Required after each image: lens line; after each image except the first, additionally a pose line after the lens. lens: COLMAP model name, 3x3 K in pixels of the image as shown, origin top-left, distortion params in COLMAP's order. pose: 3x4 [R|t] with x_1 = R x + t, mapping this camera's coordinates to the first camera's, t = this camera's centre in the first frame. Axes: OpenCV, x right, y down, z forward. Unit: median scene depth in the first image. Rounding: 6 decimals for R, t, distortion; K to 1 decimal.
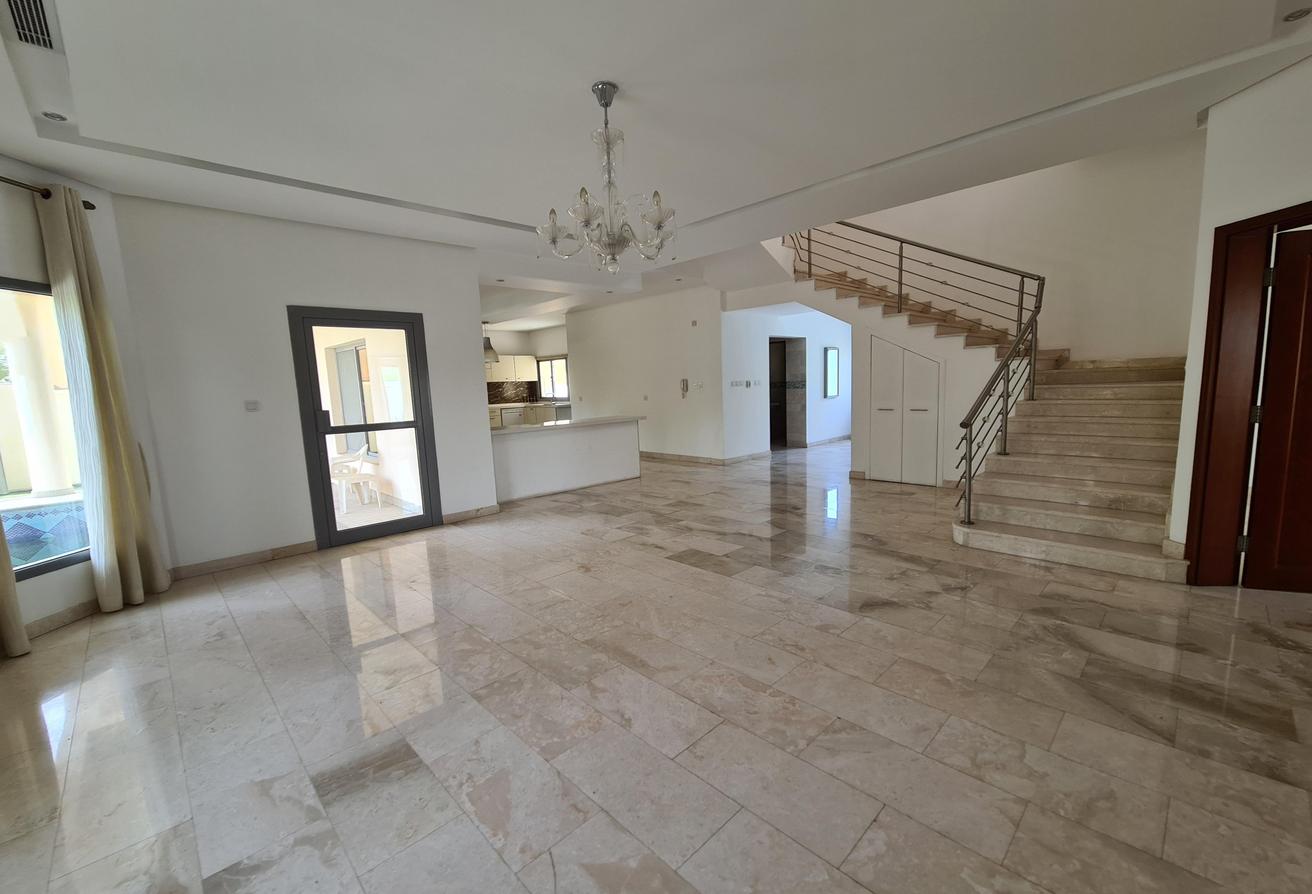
lens RADIAL K [[531.7, 0, 645.9], [0, 531.7, 455.6], [0, 0, 1]] dist [0.000492, 0.000006]
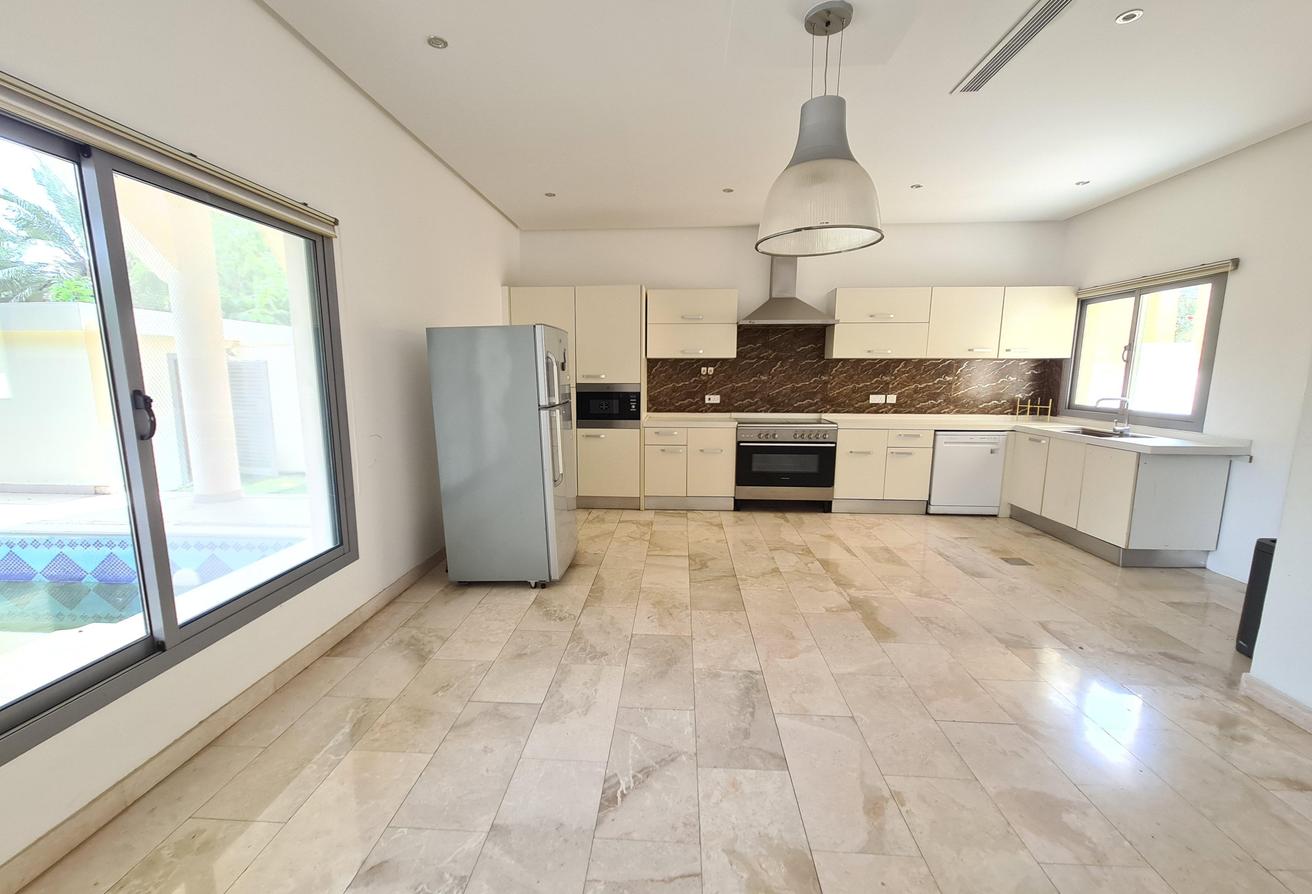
lens RADIAL K [[531.7, 0, 645.9], [0, 531.7, 455.6], [0, 0, 1]] dist [0.000492, 0.000006]
pose [[0.671884, 0.156273, -0.723982, -0.129276], [-0.127644, 0.987293, 0.094651, -0.075434], [0.729574, 0.028818, 0.683294, 0.563650]]
